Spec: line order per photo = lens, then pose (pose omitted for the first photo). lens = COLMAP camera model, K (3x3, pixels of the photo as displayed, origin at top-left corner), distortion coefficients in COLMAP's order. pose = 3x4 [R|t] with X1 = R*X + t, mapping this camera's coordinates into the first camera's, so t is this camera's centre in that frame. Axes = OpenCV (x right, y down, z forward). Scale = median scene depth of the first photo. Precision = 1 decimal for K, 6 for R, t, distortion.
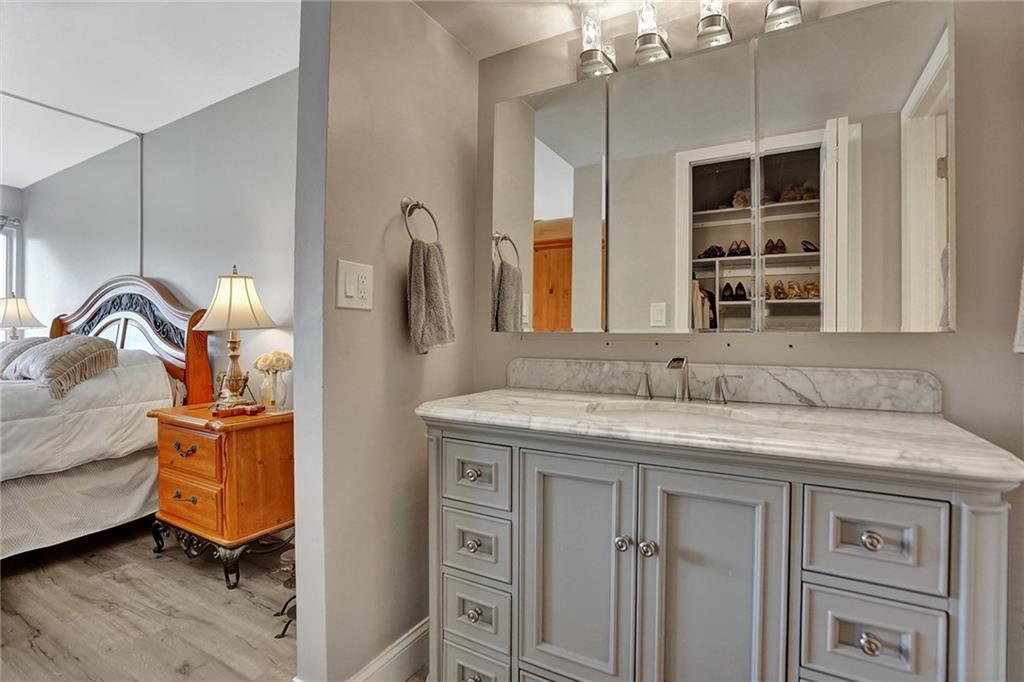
lens RADIAL K [[484.3, 0, 505.6], [0, 484.3, 340.3], [0, 0, 1]] dist [-0.050616, 0.015989]
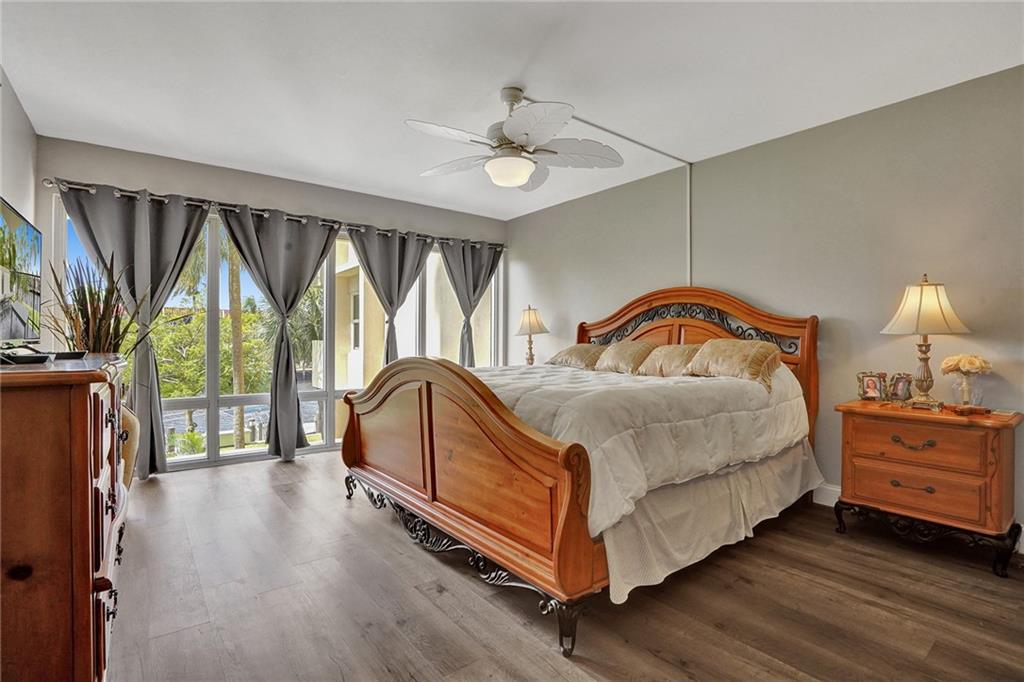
lens RADIAL K [[484.3, 0, 505.6], [0, 484.3, 340.3], [0, 0, 1]] dist [-0.050616, 0.015989]
pose [[0.922697, -0.003236, -0.385511, -1.169444], [0.001292, 0.999985, -0.005301, -0.003812], [0.385523, 0.004393, 0.922688, -0.388573]]
